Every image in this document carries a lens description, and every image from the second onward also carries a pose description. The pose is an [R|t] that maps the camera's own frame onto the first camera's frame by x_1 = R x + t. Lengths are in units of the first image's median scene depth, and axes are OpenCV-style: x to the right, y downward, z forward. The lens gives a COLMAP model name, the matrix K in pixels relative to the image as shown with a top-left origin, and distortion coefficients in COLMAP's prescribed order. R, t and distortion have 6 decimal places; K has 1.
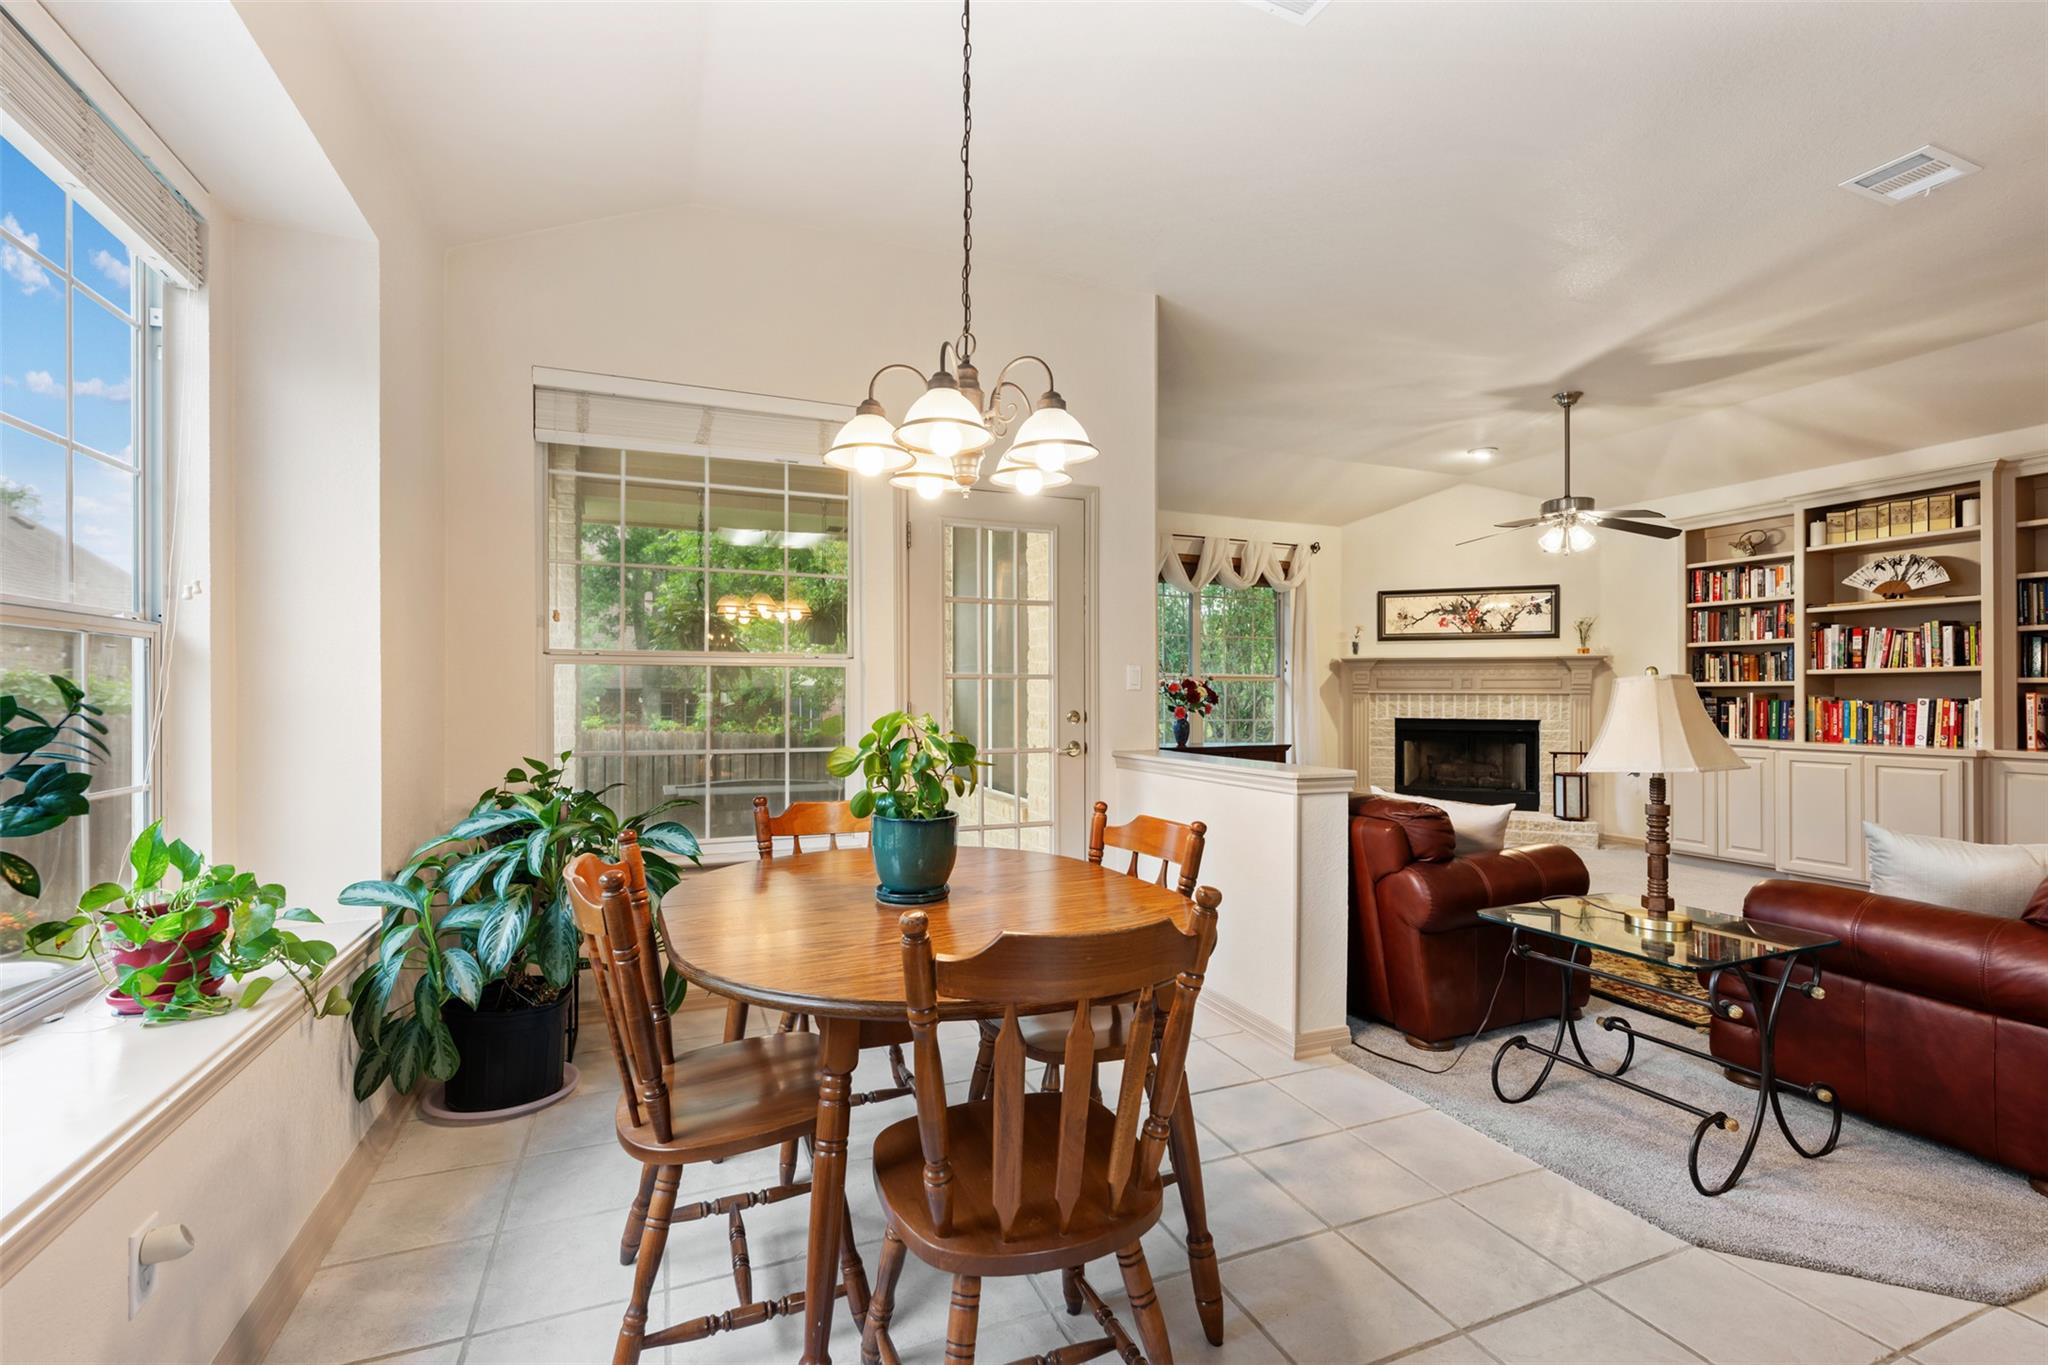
lens RADIAL K [[888.1, 0, 1026.4], [0, 888.1, 691.6], [0, 0, 1]] dist [0.003141, 0.000125]
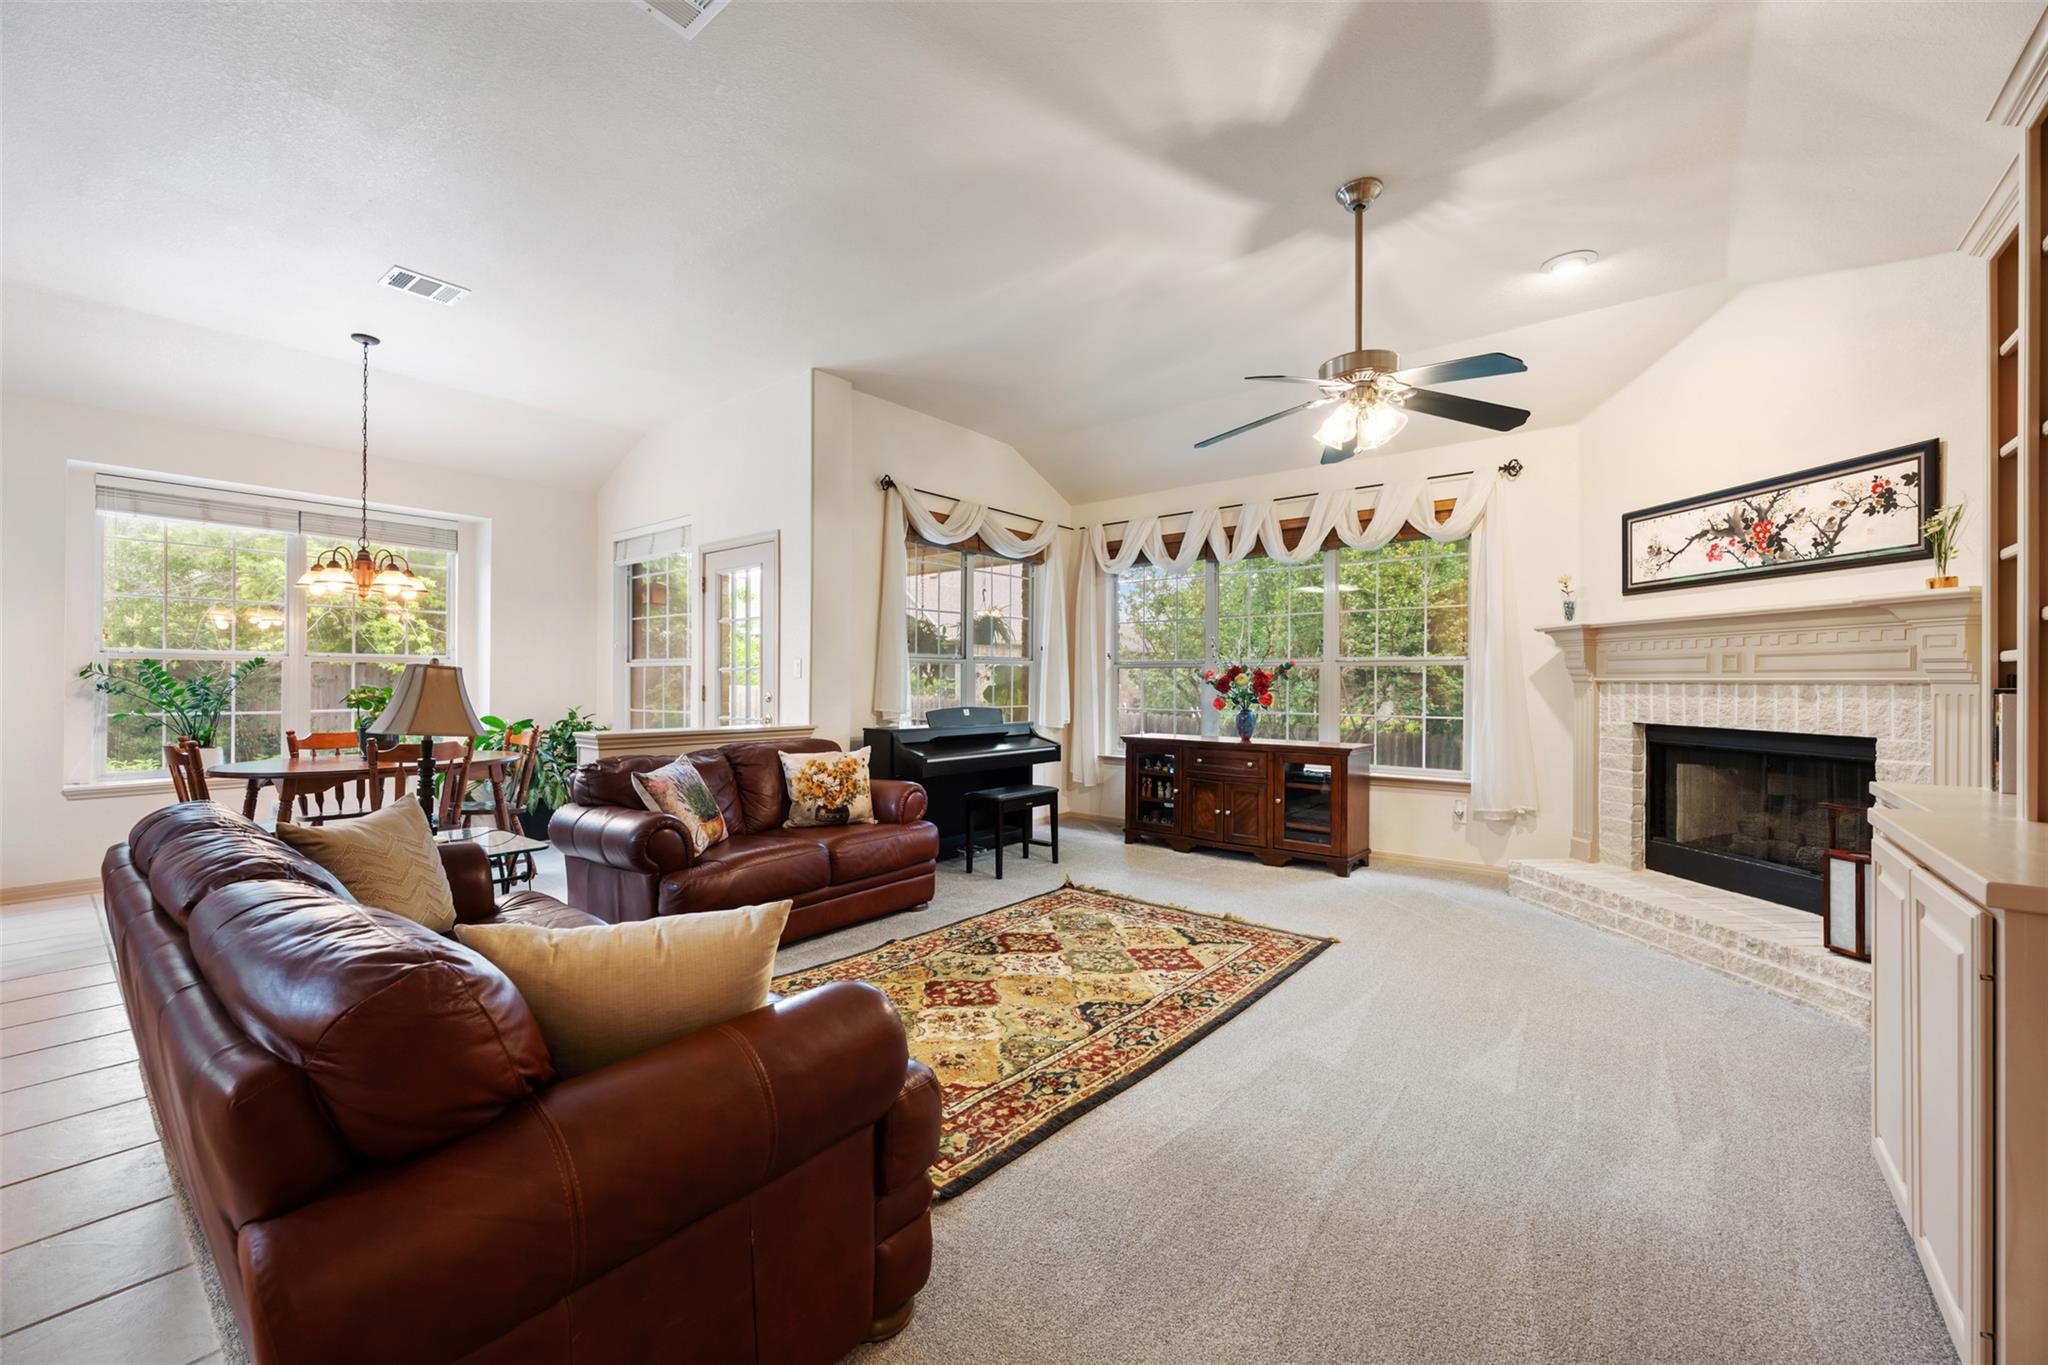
lens RADIAL K [[817.0, 0, 1027.9], [0, 817.0, 678.8], [0, 0, 1]] dist [-0.003418, 0.000330]
pose [[0.478991, -0.004985, -0.877806, 0.851426], [-0.000362, 0.999983, -0.005877, 0.004354], [0.877820, 0.003133, 0.478981, 0.458207]]
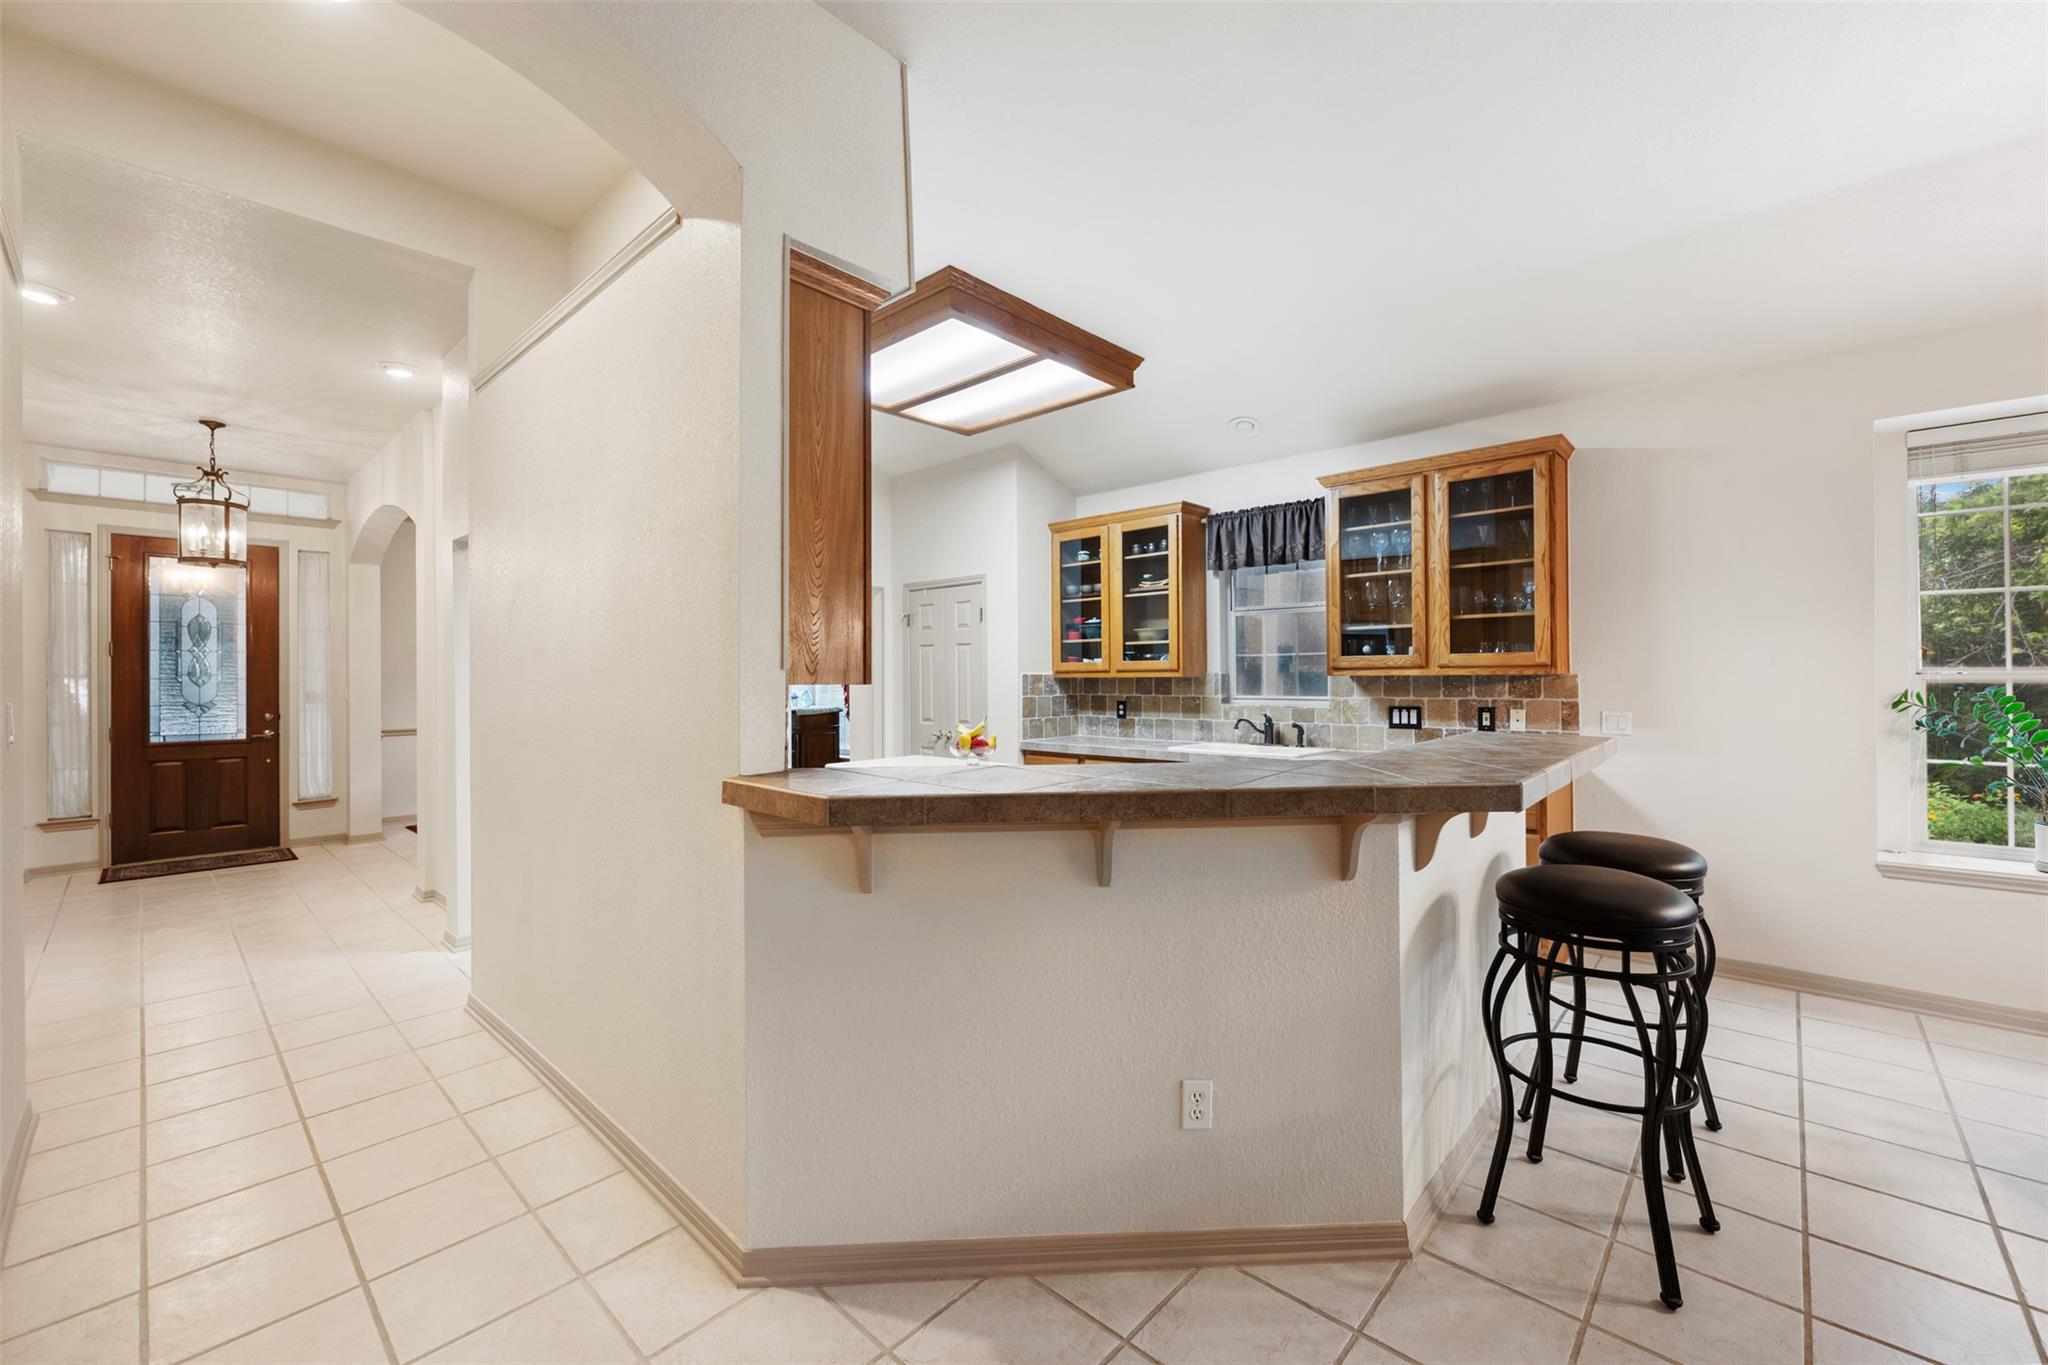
lens RADIAL K [[817.0, 0, 1026.5], [0, 817.0, 673.8], [0, 0, 1]] dist [-0.003418, 0.000330]
pose [[-0.908094, 0.004920, -0.418737, 0.563289], [0.008762, 0.999935, -0.007254, -0.026079], [0.418674, -0.010257, -0.908079, 0.316337]]
